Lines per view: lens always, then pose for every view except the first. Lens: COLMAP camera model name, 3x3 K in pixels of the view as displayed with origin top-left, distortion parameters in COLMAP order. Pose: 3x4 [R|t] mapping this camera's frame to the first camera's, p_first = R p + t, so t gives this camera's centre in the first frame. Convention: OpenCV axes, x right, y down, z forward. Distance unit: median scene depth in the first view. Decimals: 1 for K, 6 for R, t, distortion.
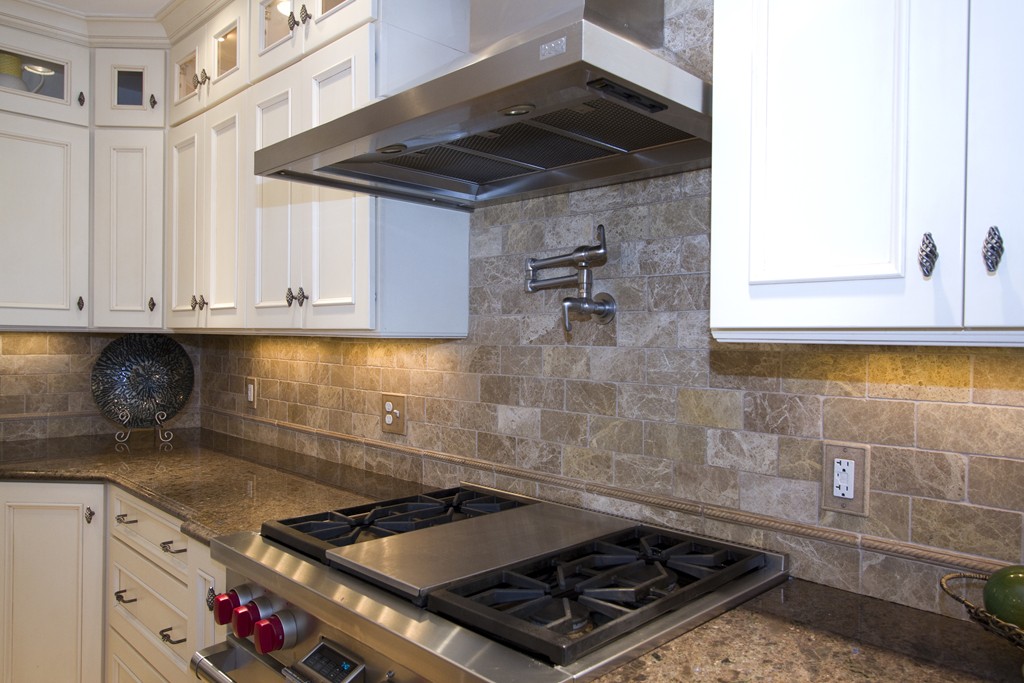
lens RADIAL K [[721.1, 0, 510.5], [0, 721.1, 343.9], [0, 0, 1]] dist [-0.000828, 0.002793]
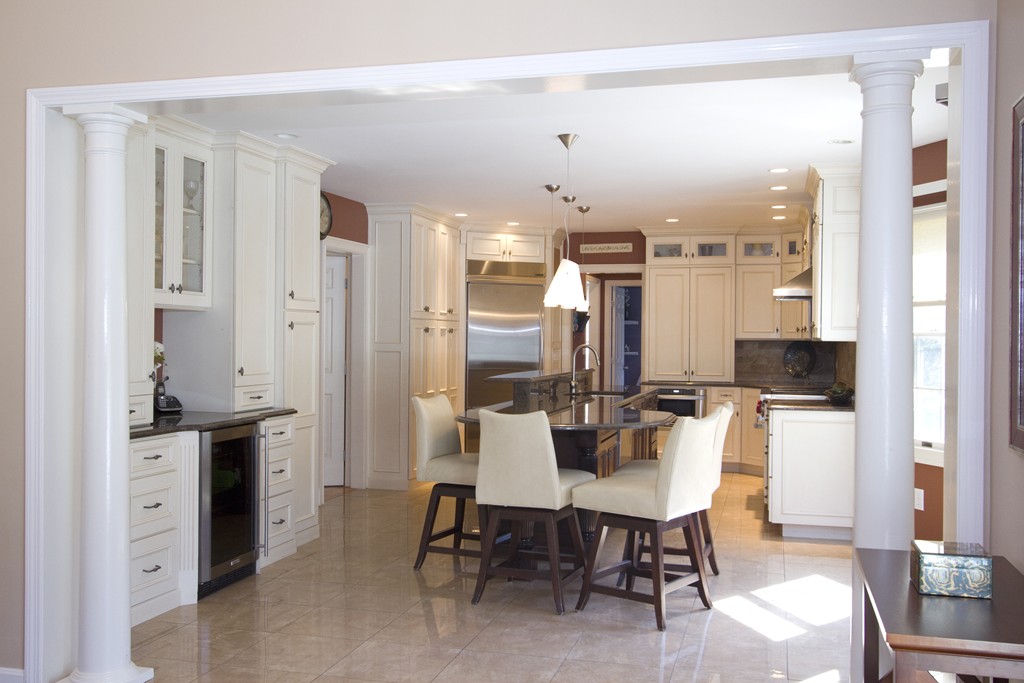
lens RADIAL K [[978.2, 0, 510.6], [0, 978.2, 340.4], [0, 0, 1]] dist [-0.013318, 0.000000]
pose [[0.511372, -0.007205, -0.859330, 3.093254], [-0.007407, 0.999891, -0.012791, 0.057962], [0.859328, 0.012906, 0.511262, -2.625558]]
